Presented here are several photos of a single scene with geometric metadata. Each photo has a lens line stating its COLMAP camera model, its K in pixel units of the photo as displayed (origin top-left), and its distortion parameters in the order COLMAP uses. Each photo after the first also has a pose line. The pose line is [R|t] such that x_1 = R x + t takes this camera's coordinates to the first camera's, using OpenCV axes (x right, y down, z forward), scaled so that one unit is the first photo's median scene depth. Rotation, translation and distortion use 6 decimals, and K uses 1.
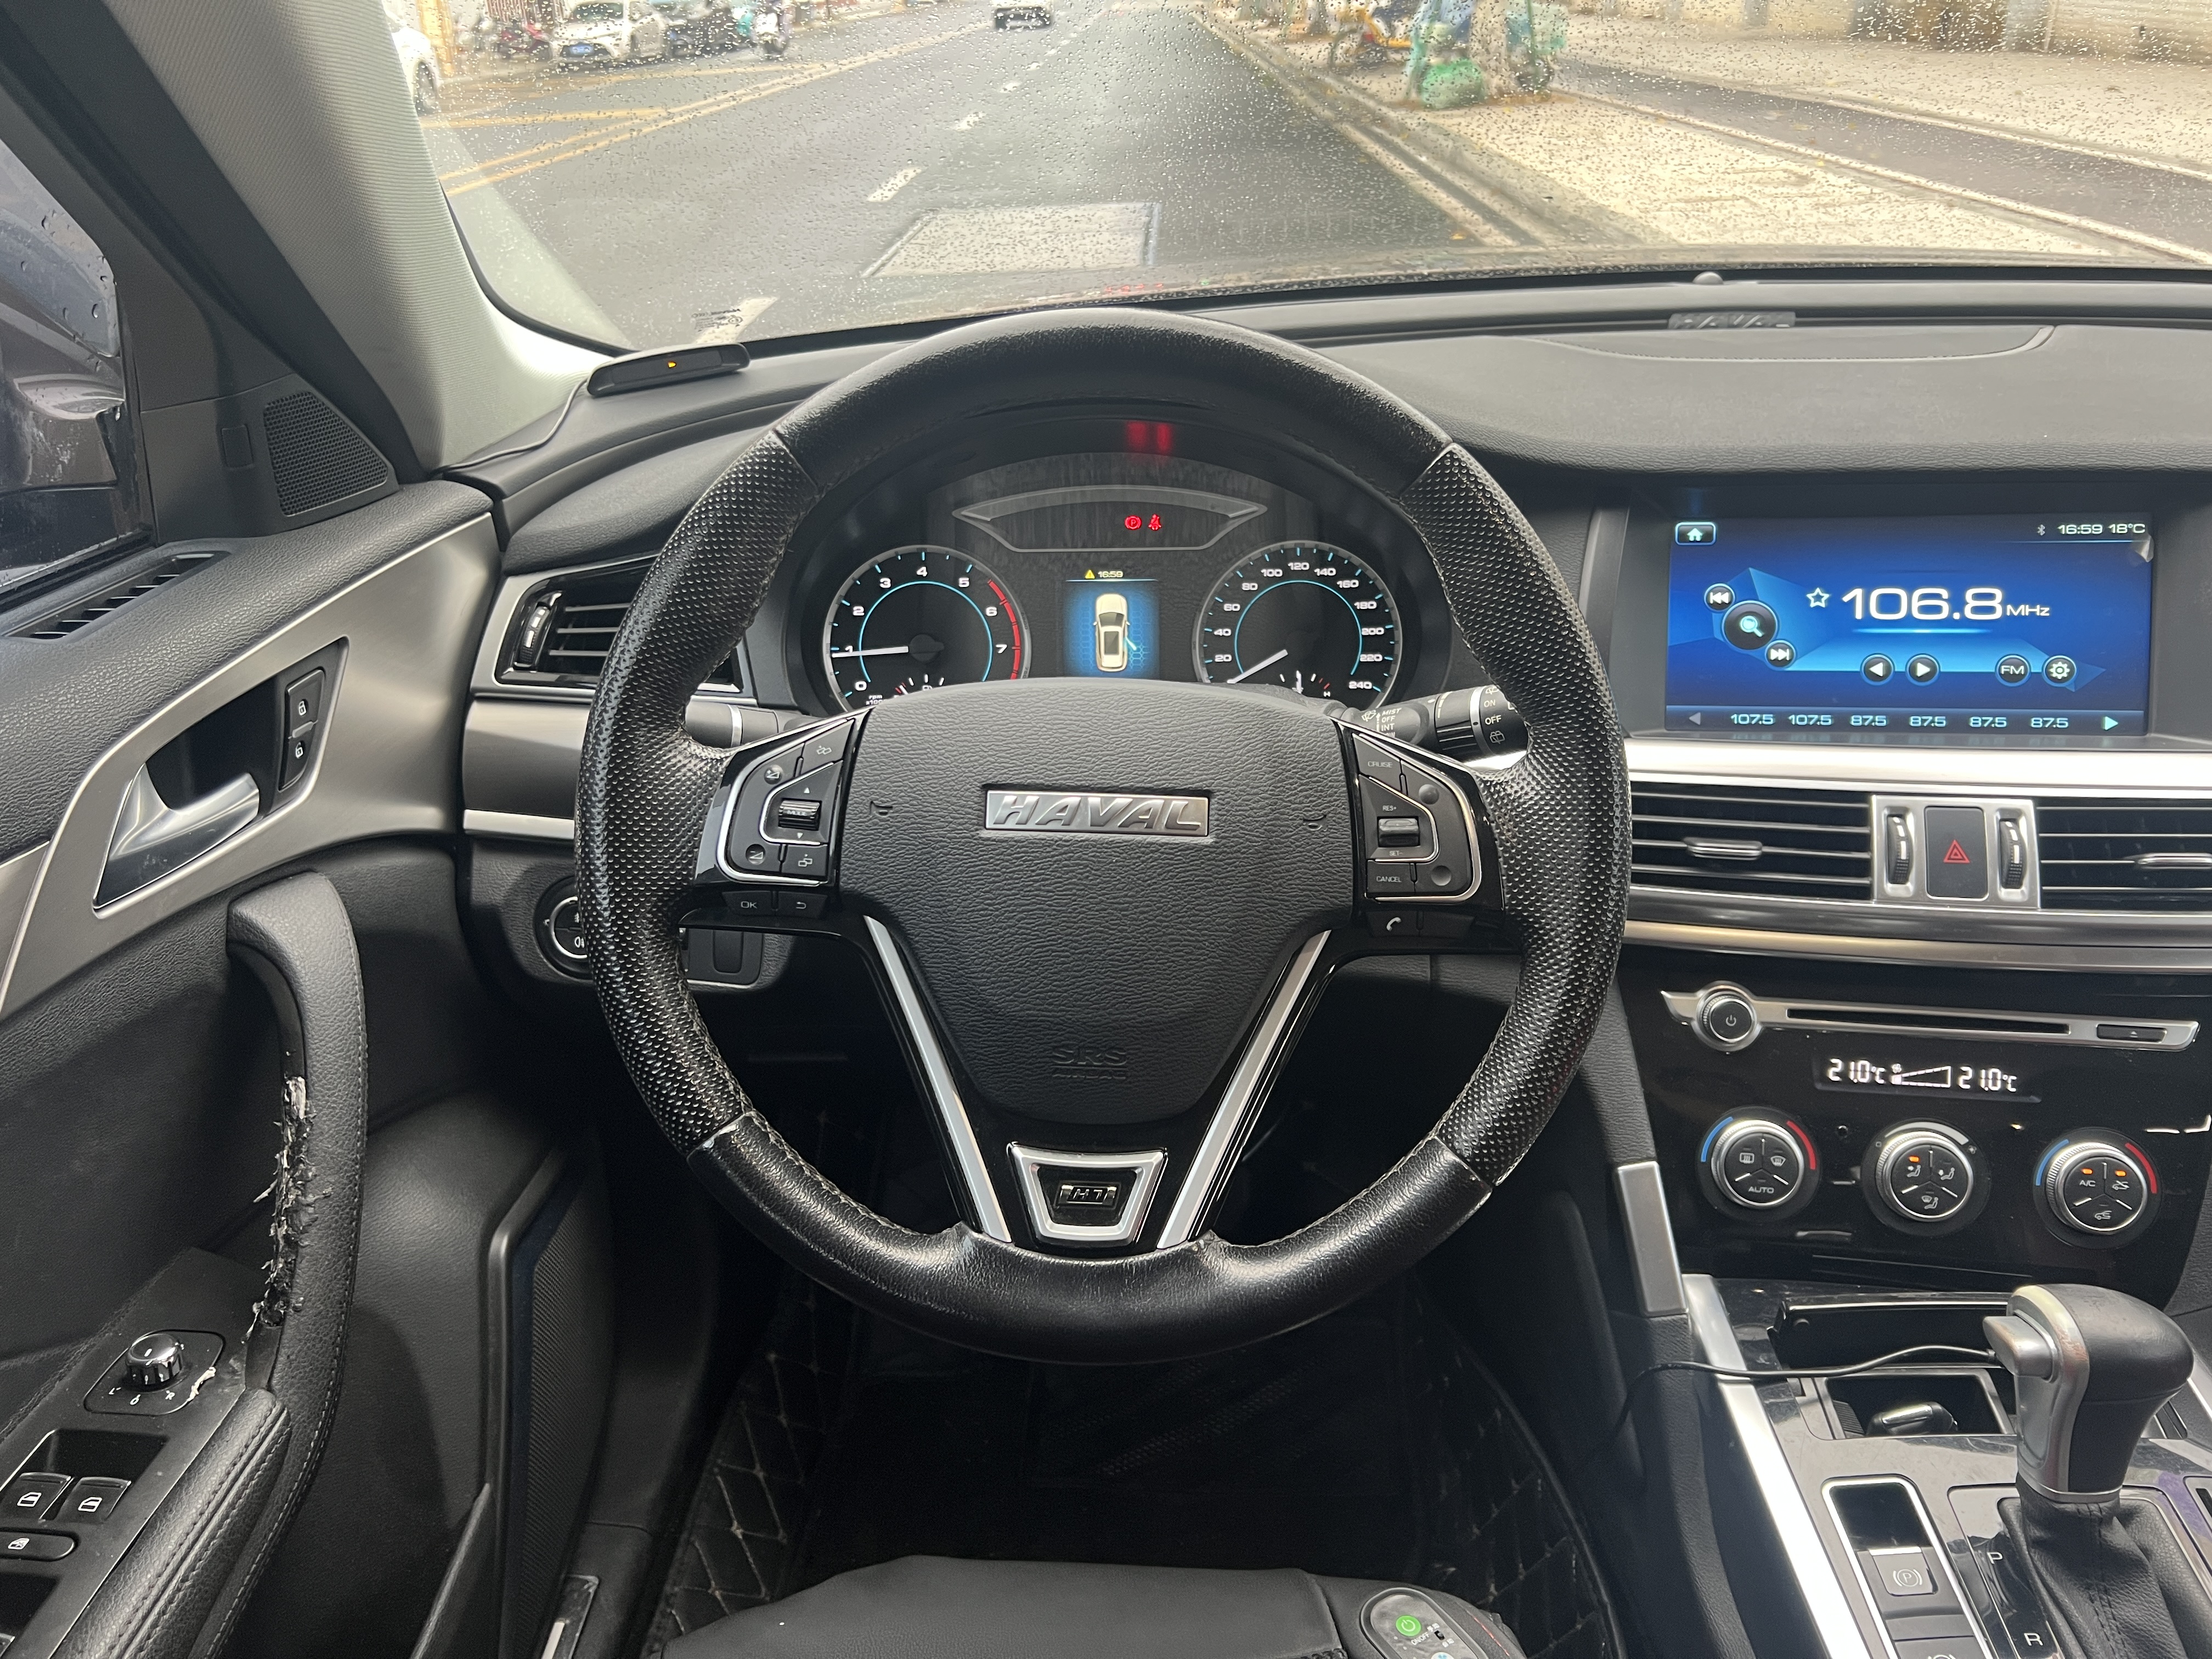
lens RADIAL K [[1677.3, 0, 1233.4], [0, 1677.3, 826.4], [0, 0, 1]] dist [0.017680, -0.001660]
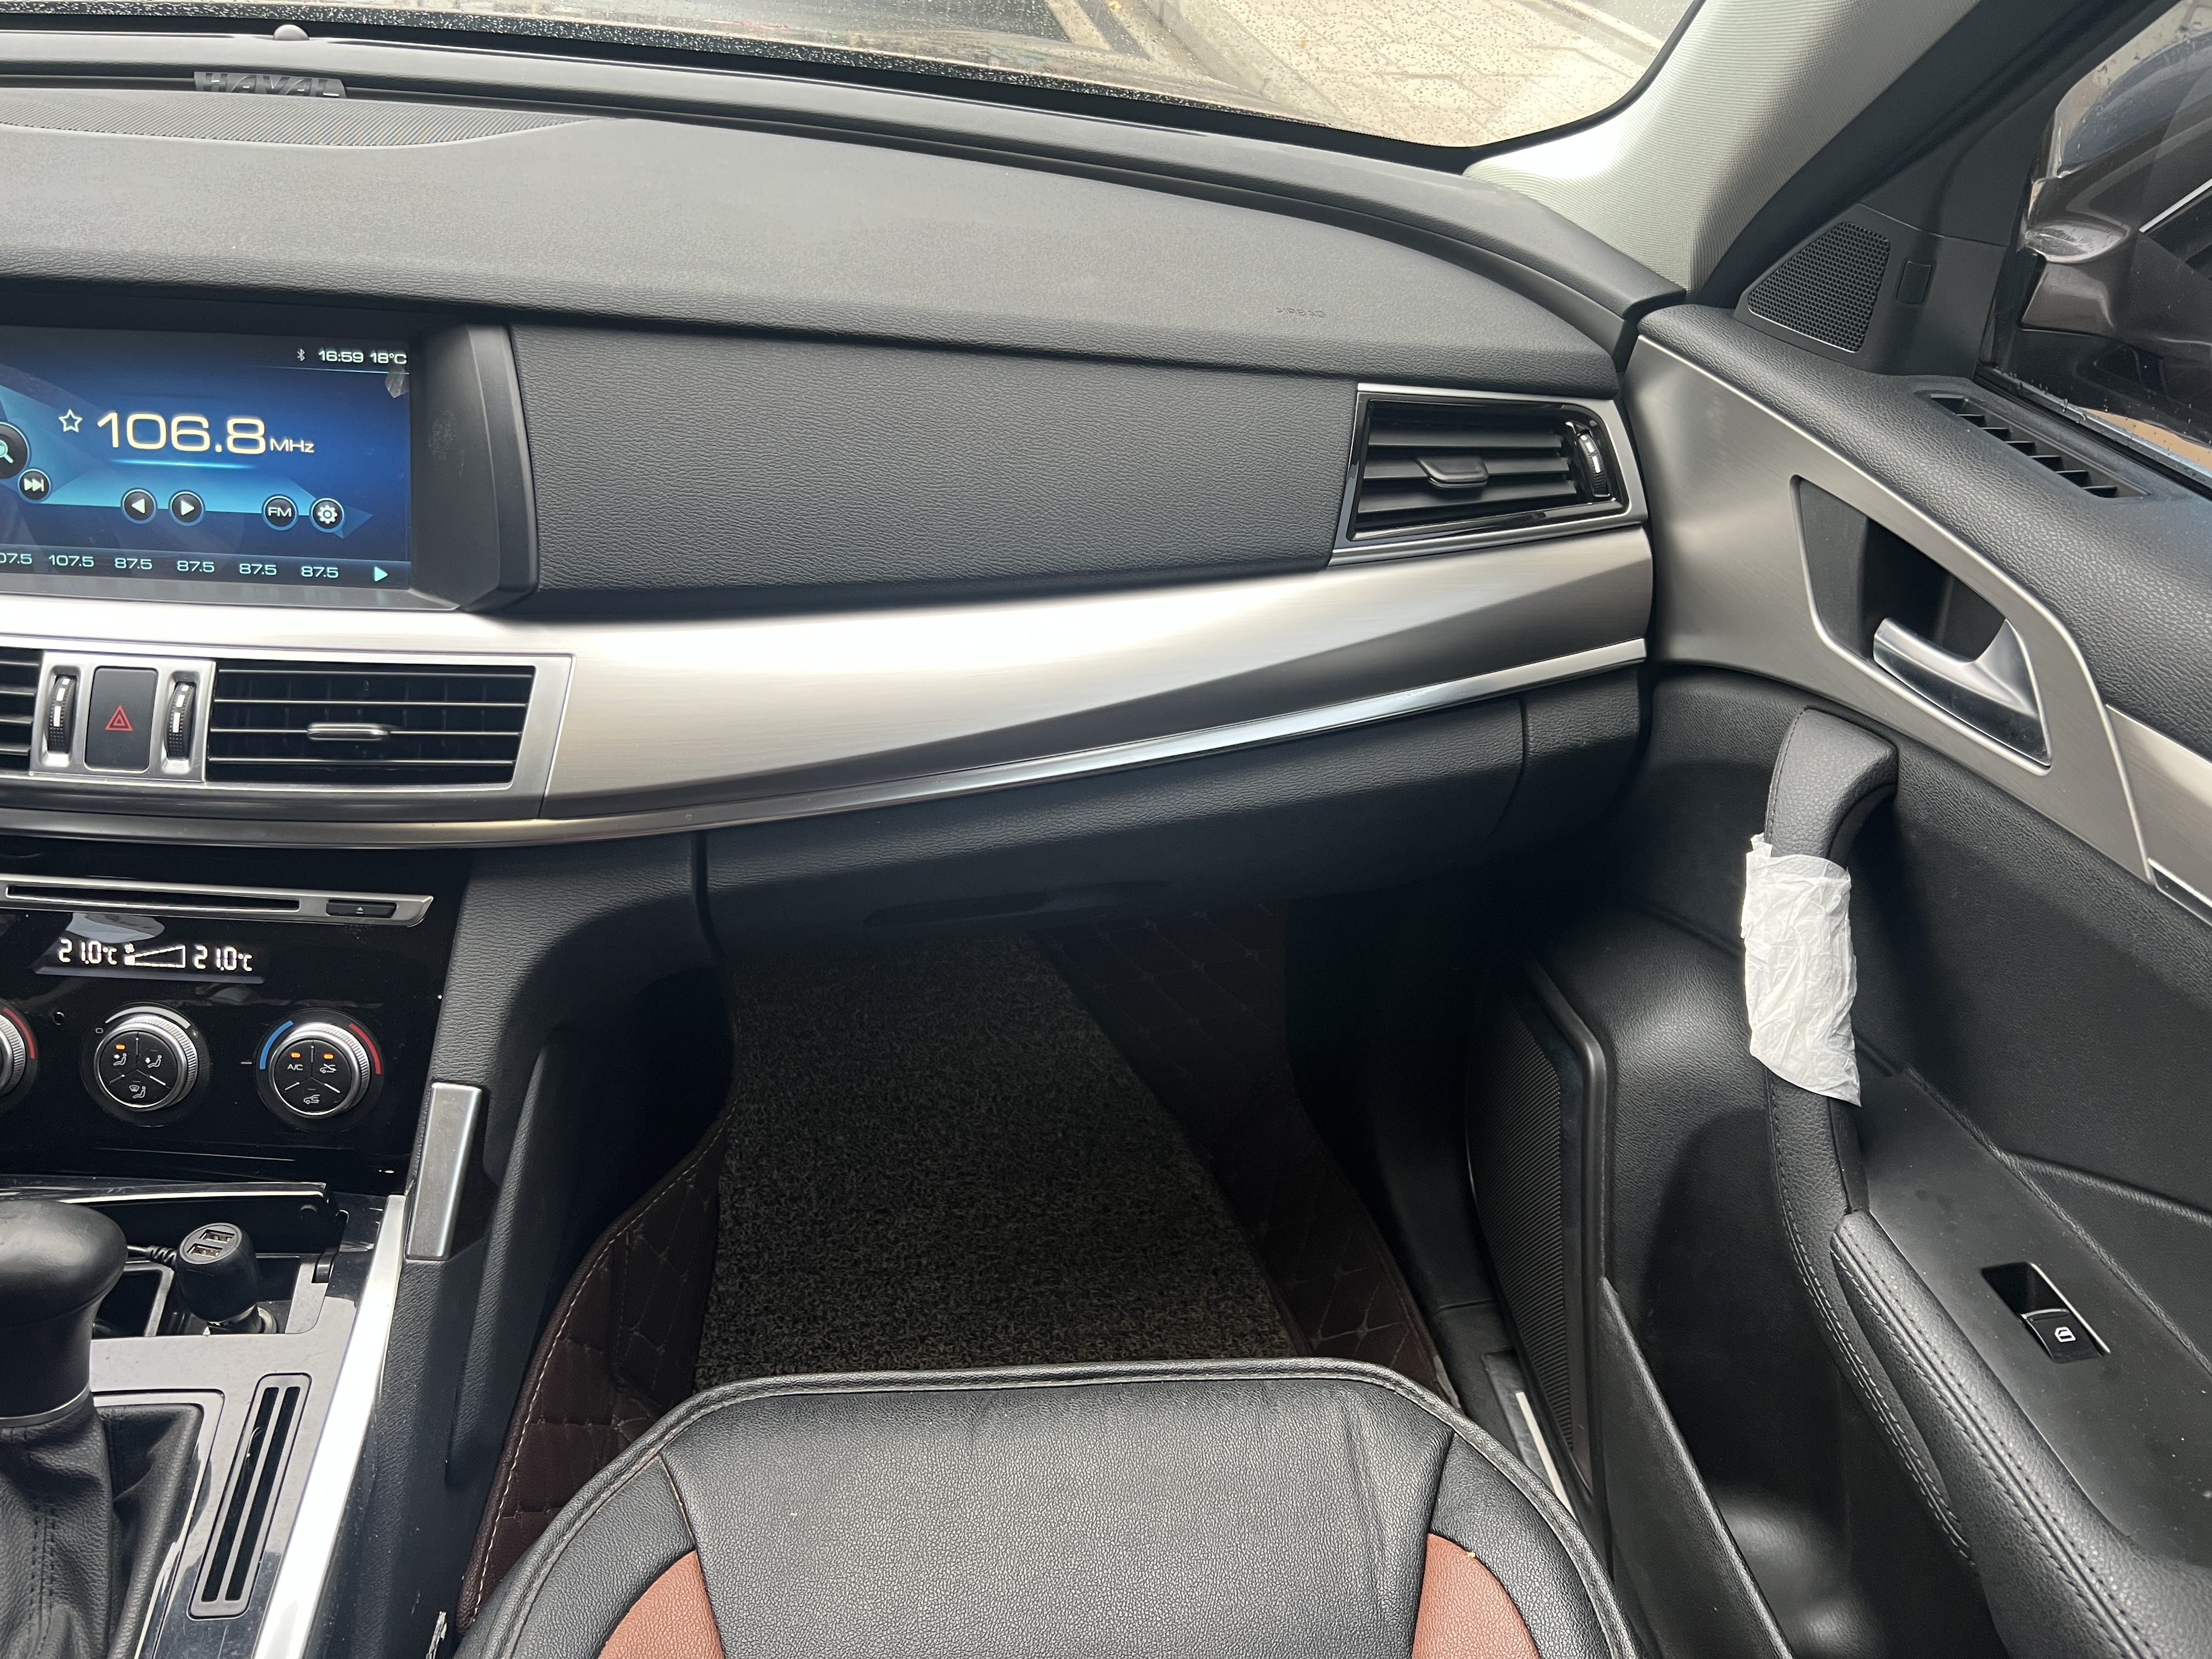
lens RADIAL K [[1686.6, 0, 1053.8], [0, 1686.6, 830.5], [0, 0, 1]] dist [0.009063, -0.007206]
pose [[0.982871, -0.007753, 0.184132, 0.722601], [-0.017149, 0.990932, 0.133263, -0.052430], [-0.183496, -0.134138, 0.973826, 0.012764]]
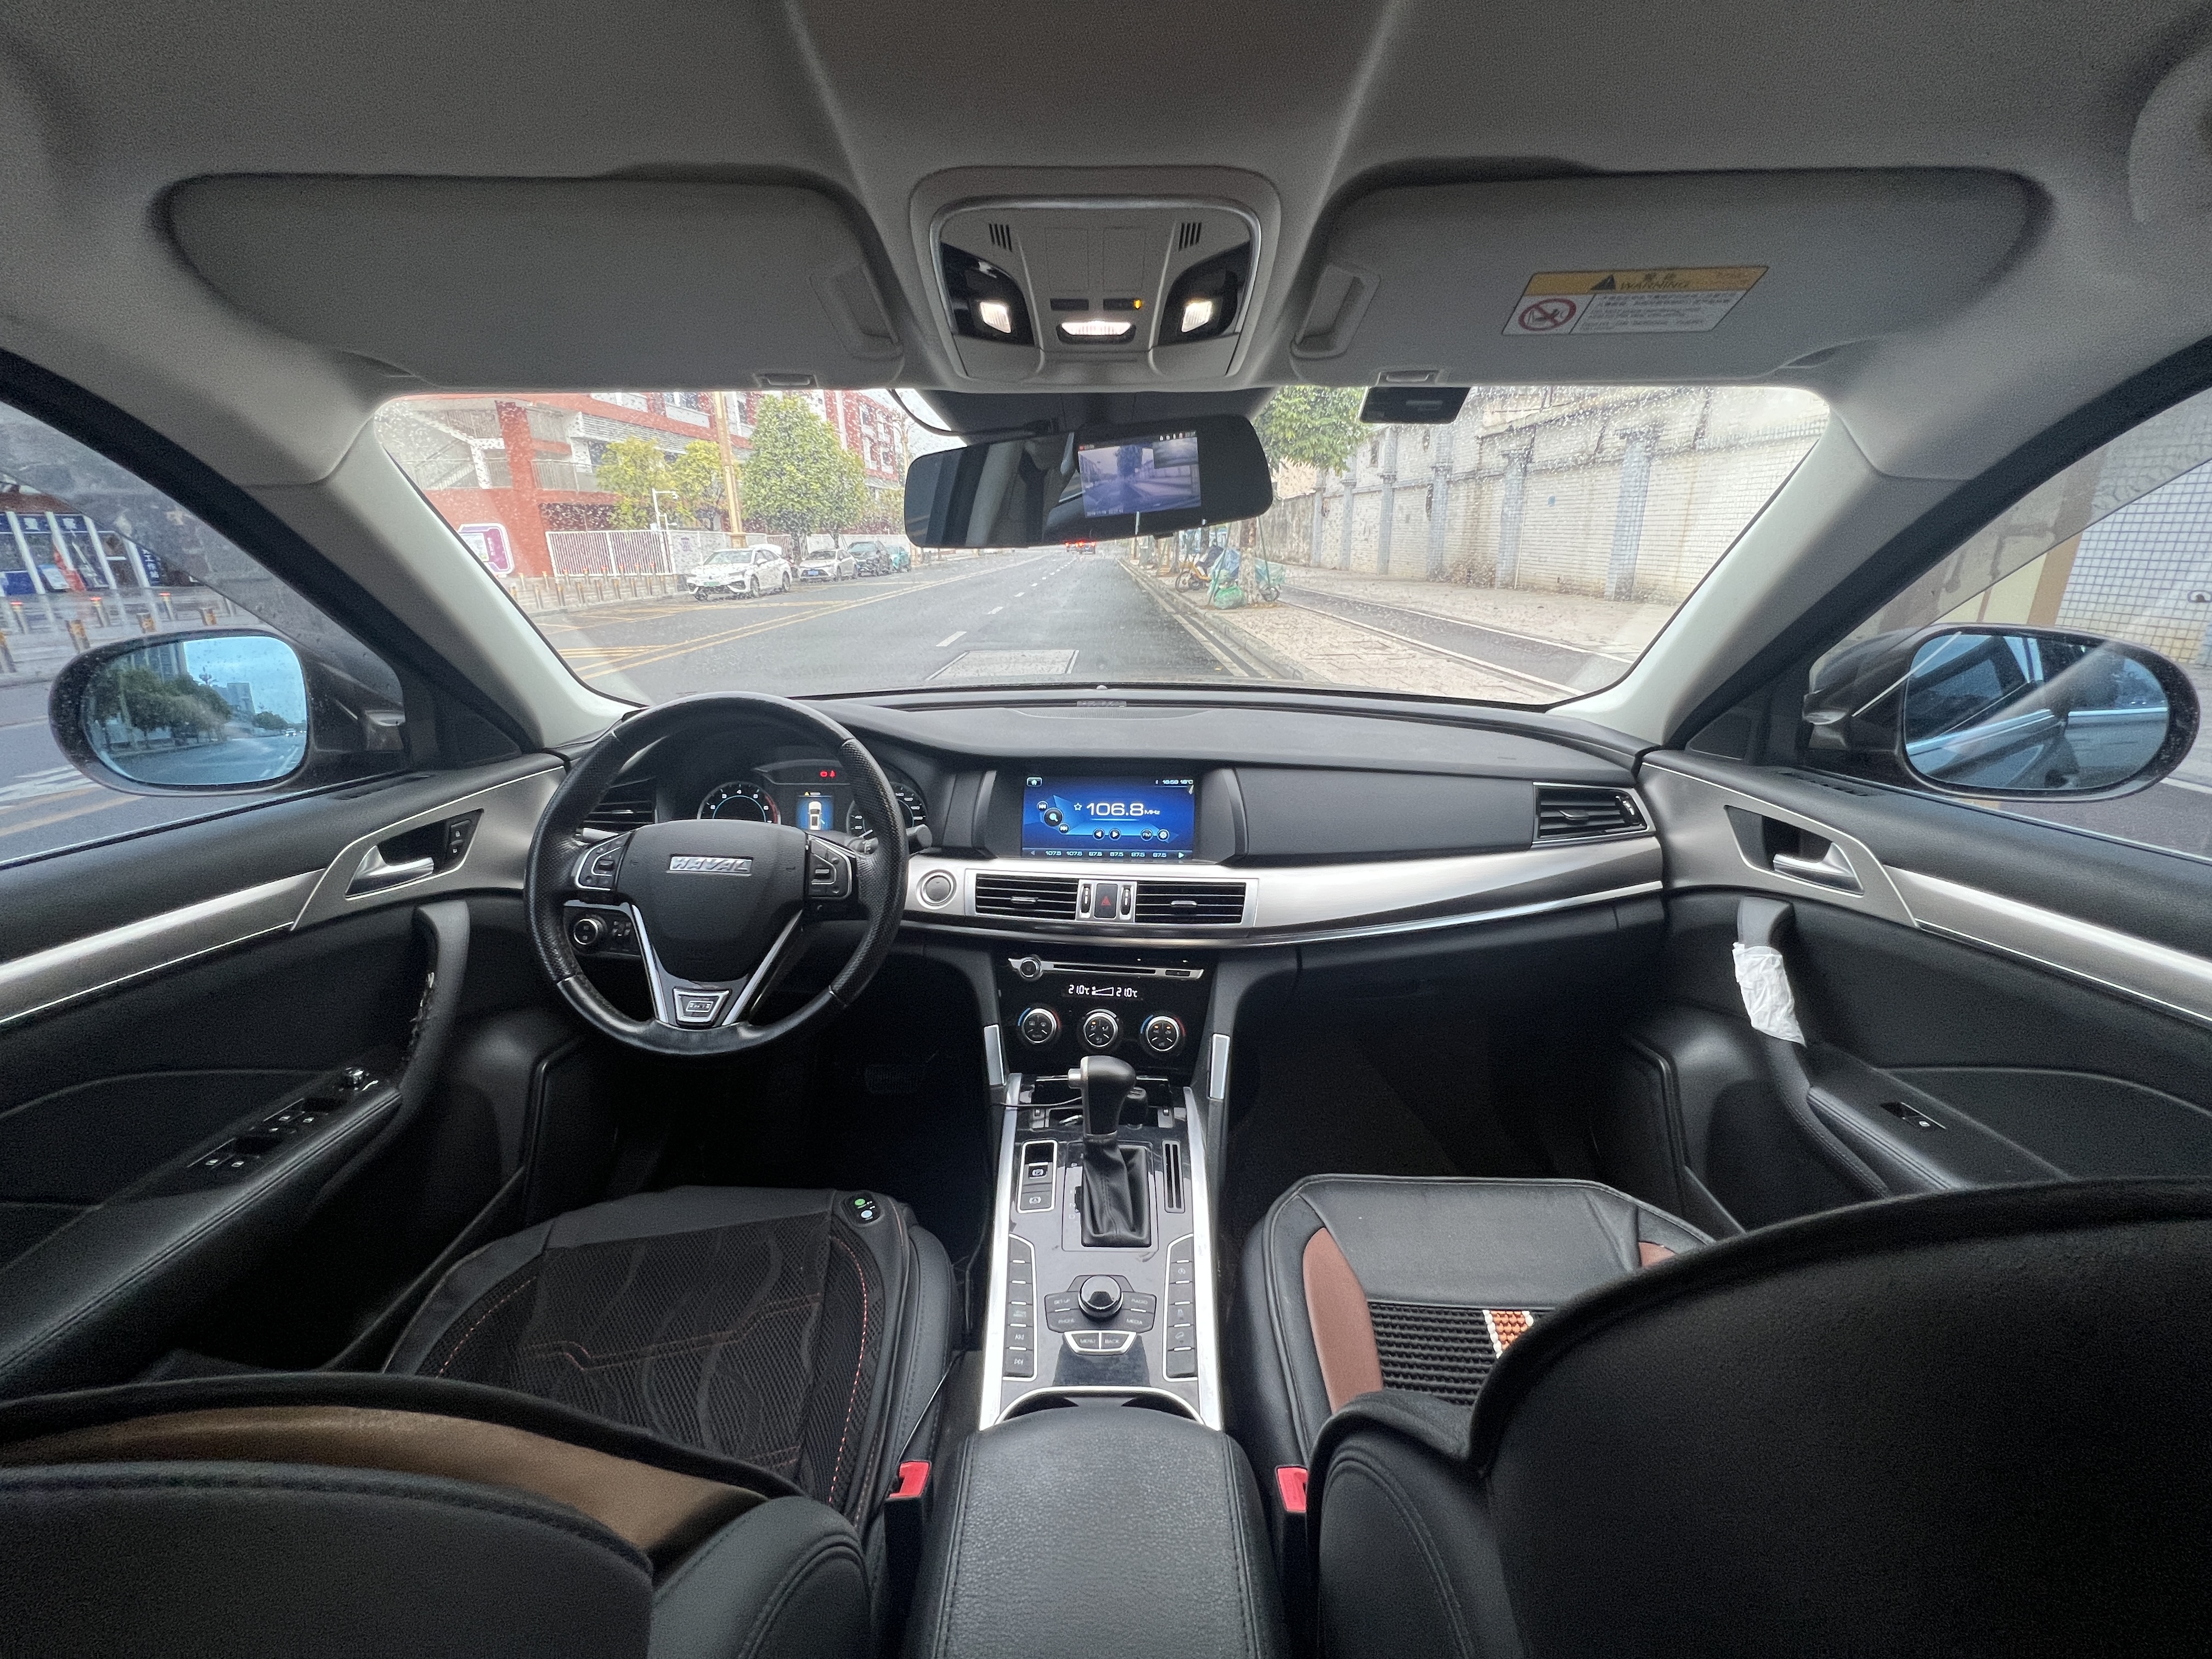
lens RADIAL K [[850.9, 0, 1120.1], [0, 850.9, 823.7], [0, 0, 1]] dist [0.001834, 0.000152]
pose [[0.999504, 0.015832, 0.027226, 0.395332], [-0.011528, 0.988381, -0.151562, 0.092425], [-0.029309, 0.151173, 0.988073, -0.308336]]
